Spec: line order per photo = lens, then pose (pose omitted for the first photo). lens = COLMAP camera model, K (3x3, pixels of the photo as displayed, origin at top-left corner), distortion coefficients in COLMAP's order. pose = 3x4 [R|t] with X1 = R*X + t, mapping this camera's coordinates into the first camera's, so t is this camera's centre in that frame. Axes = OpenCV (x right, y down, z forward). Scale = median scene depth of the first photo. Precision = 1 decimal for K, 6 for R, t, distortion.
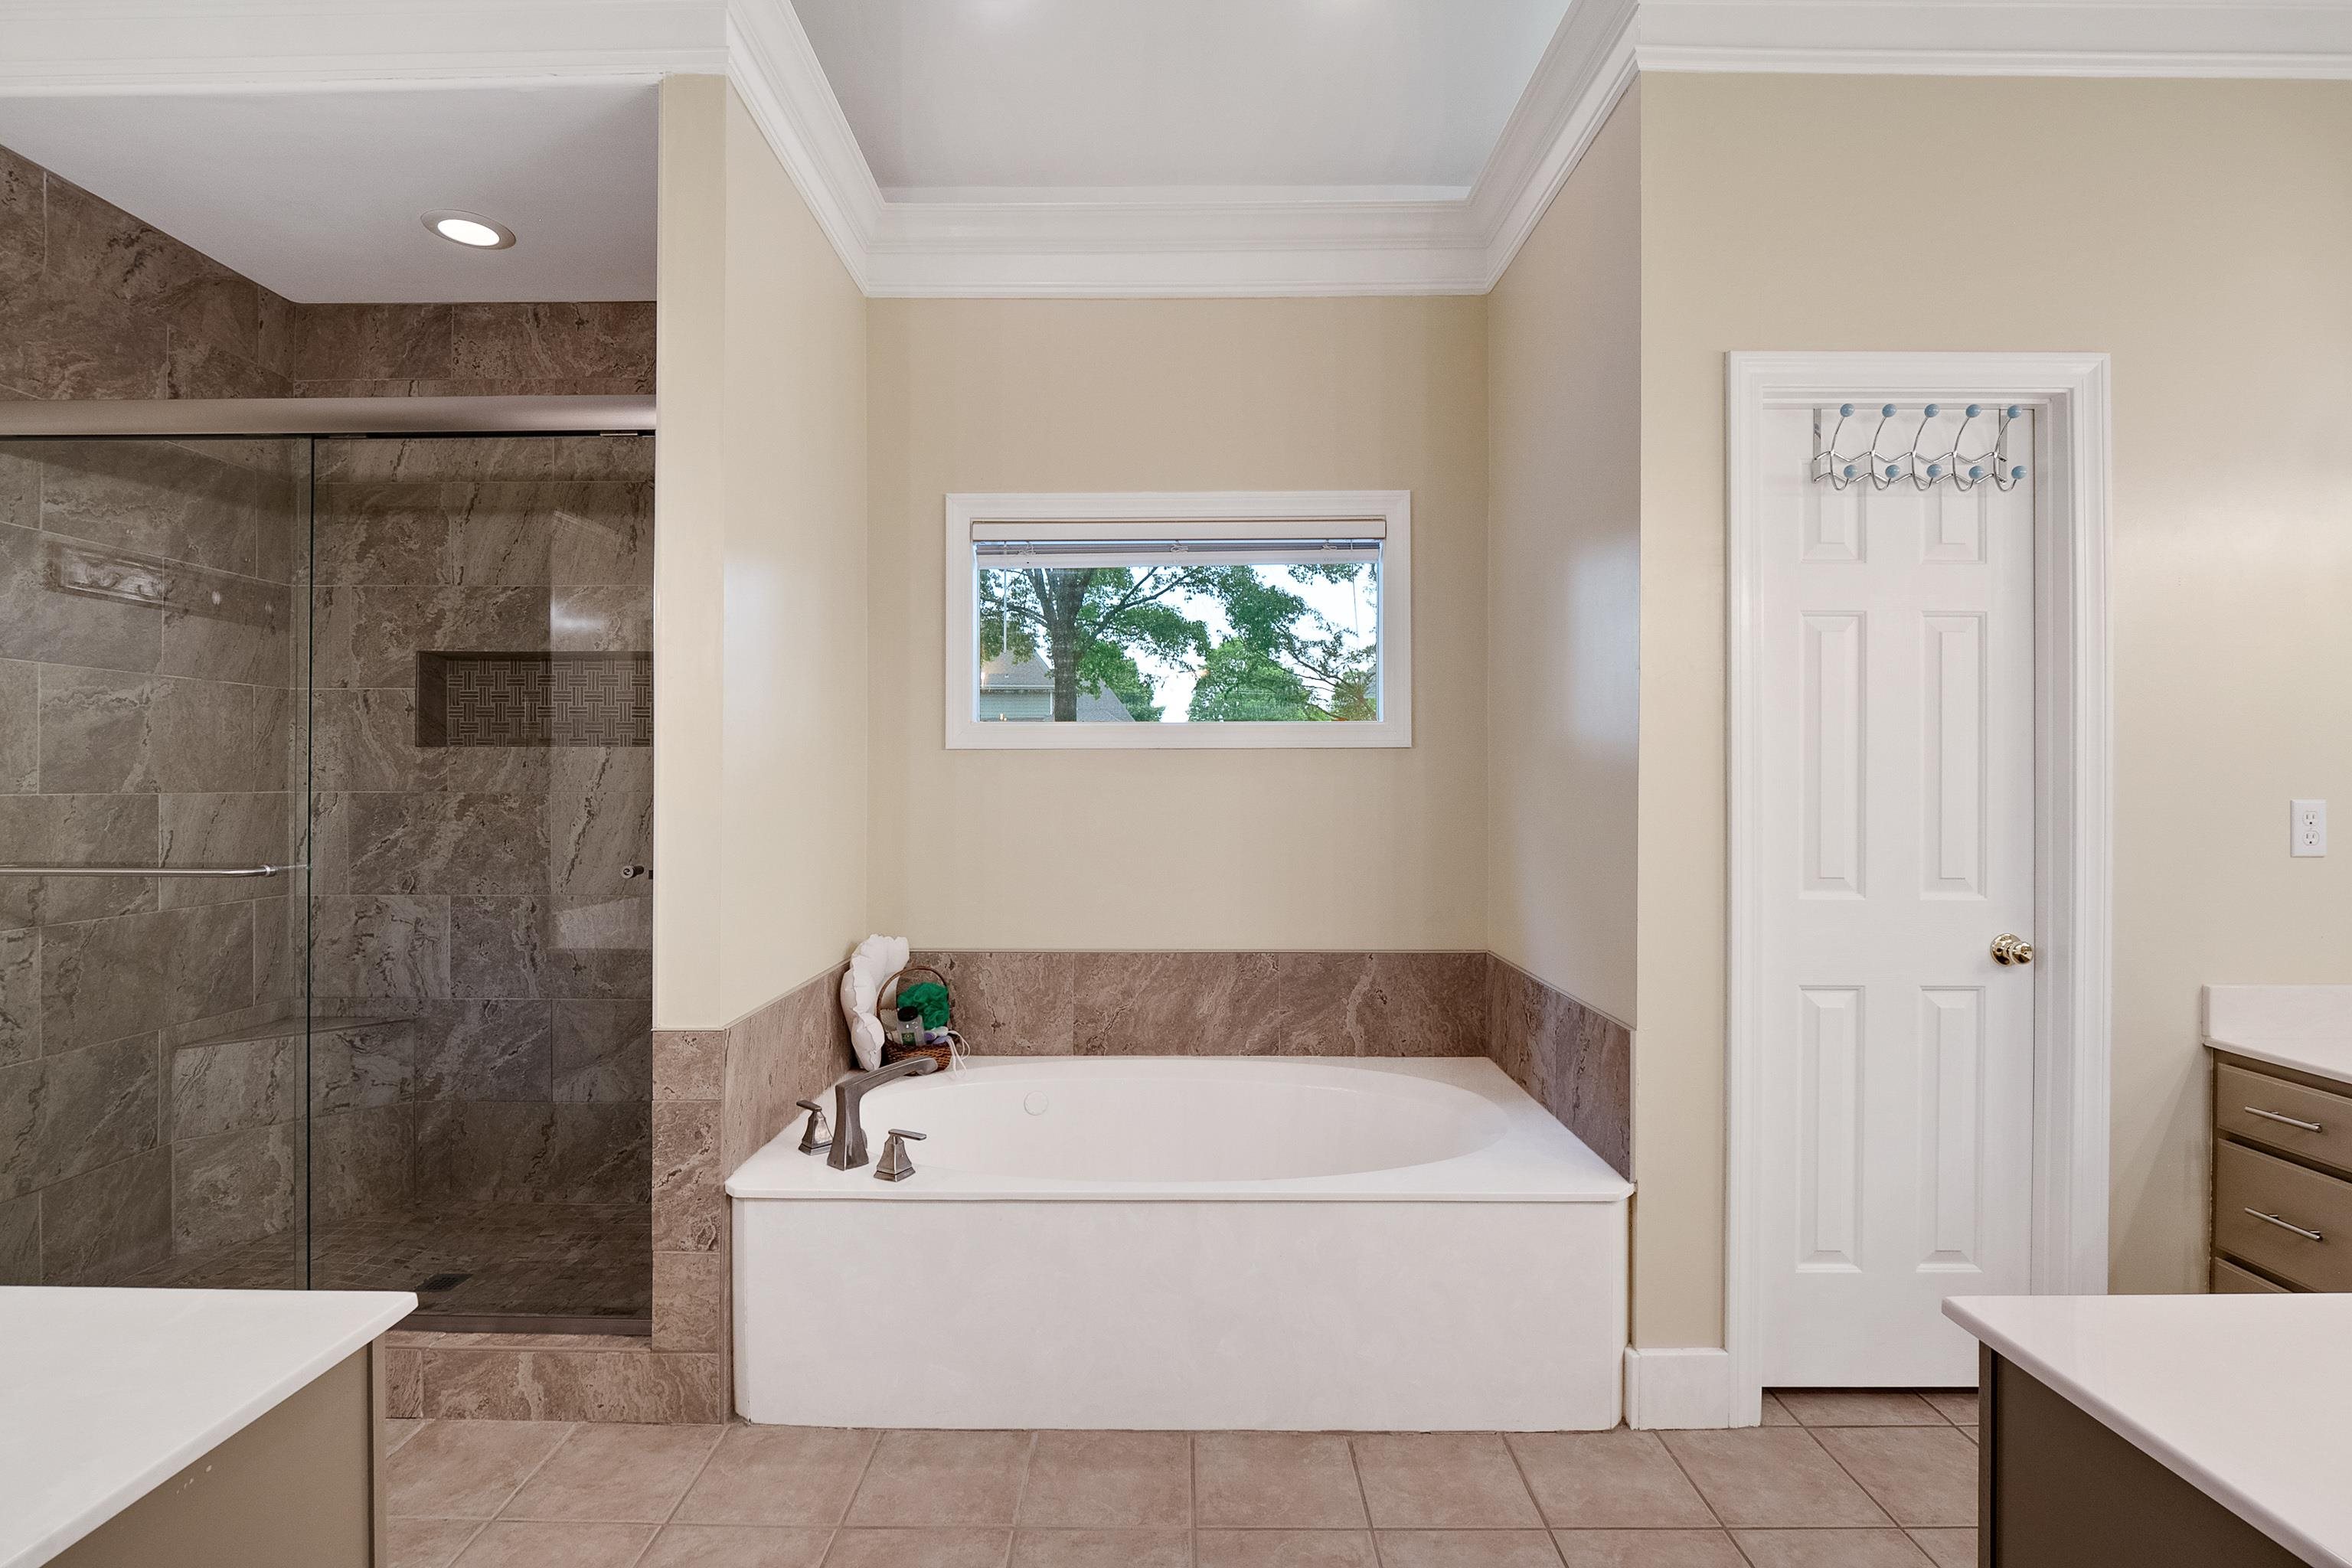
lens RADIAL K [[1123.2, 0, 1164.7], [0, 1123.2, 777.8], [0, 0, 1]] dist [-0.010717, 0.000539]
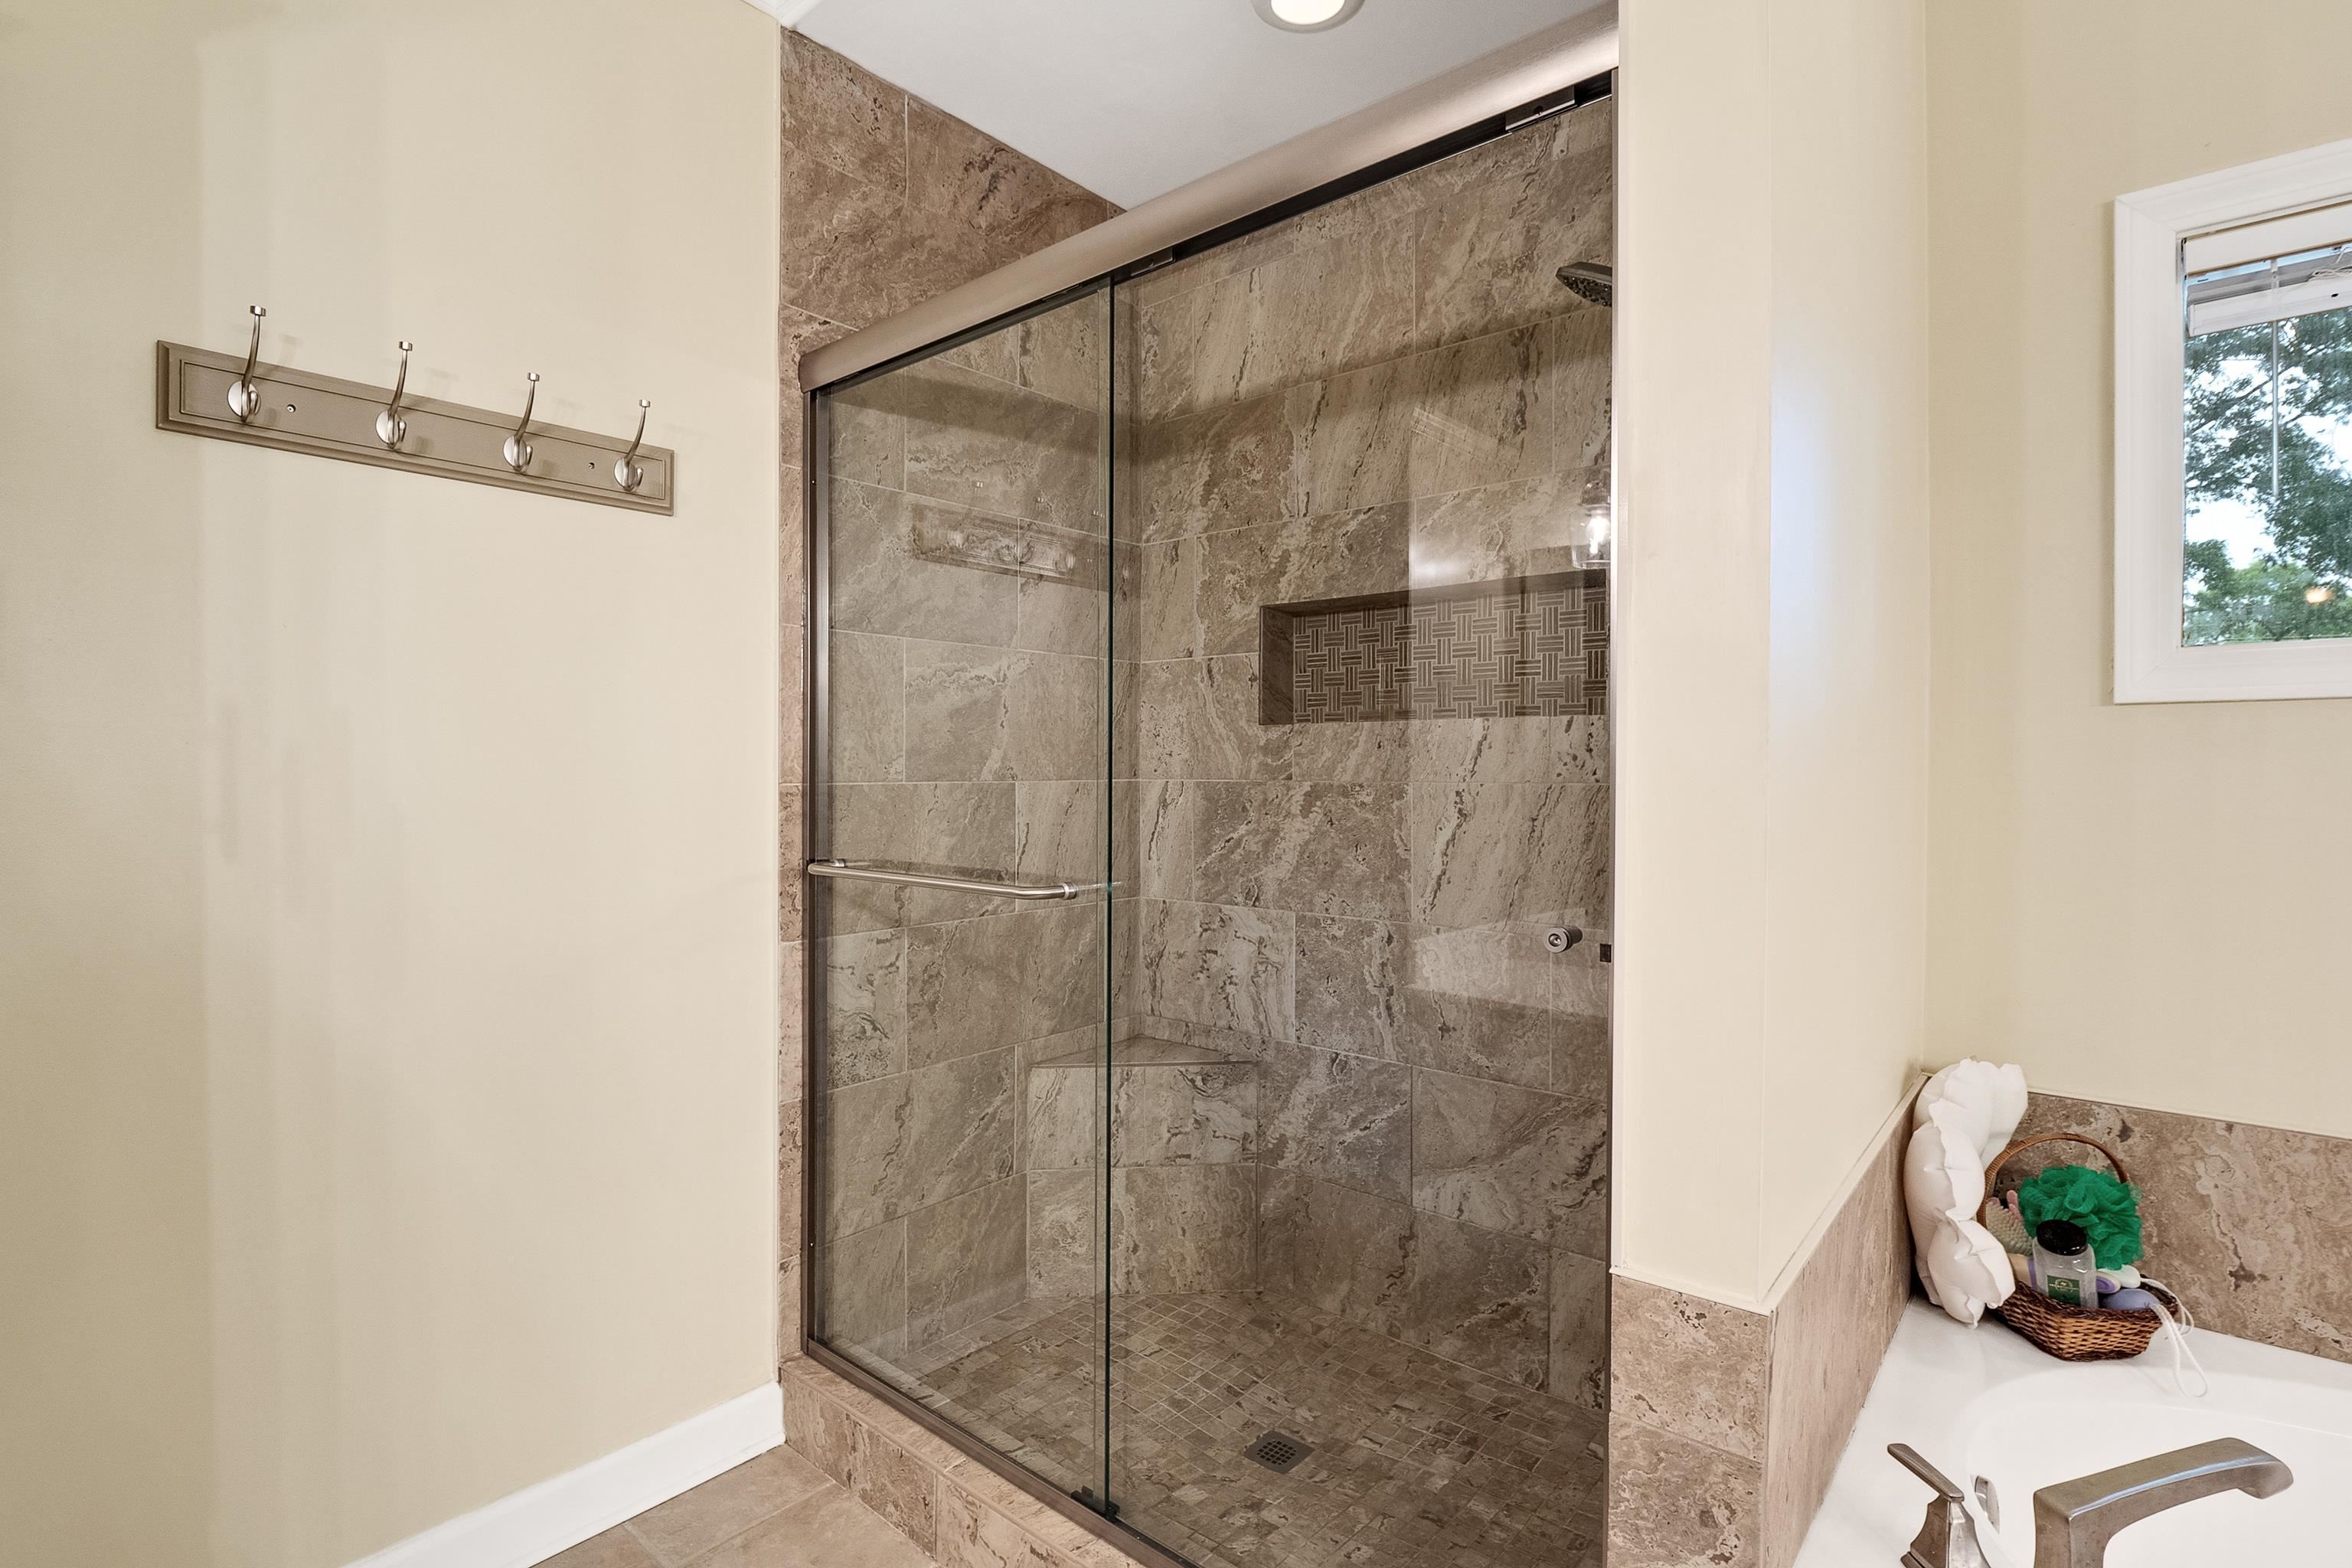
lens RADIAL K [[1123.2, 0, 1168.8], [0, 1123.2, 778.3], [0, 0, 1]] dist [-0.010717, 0.000539]
pose [[0.763991, 0.007953, -0.645178, -0.203779], [0.001604, 0.999898, 0.014225, -0.001036], [0.645225, -0.011903, 0.763900, 0.350599]]
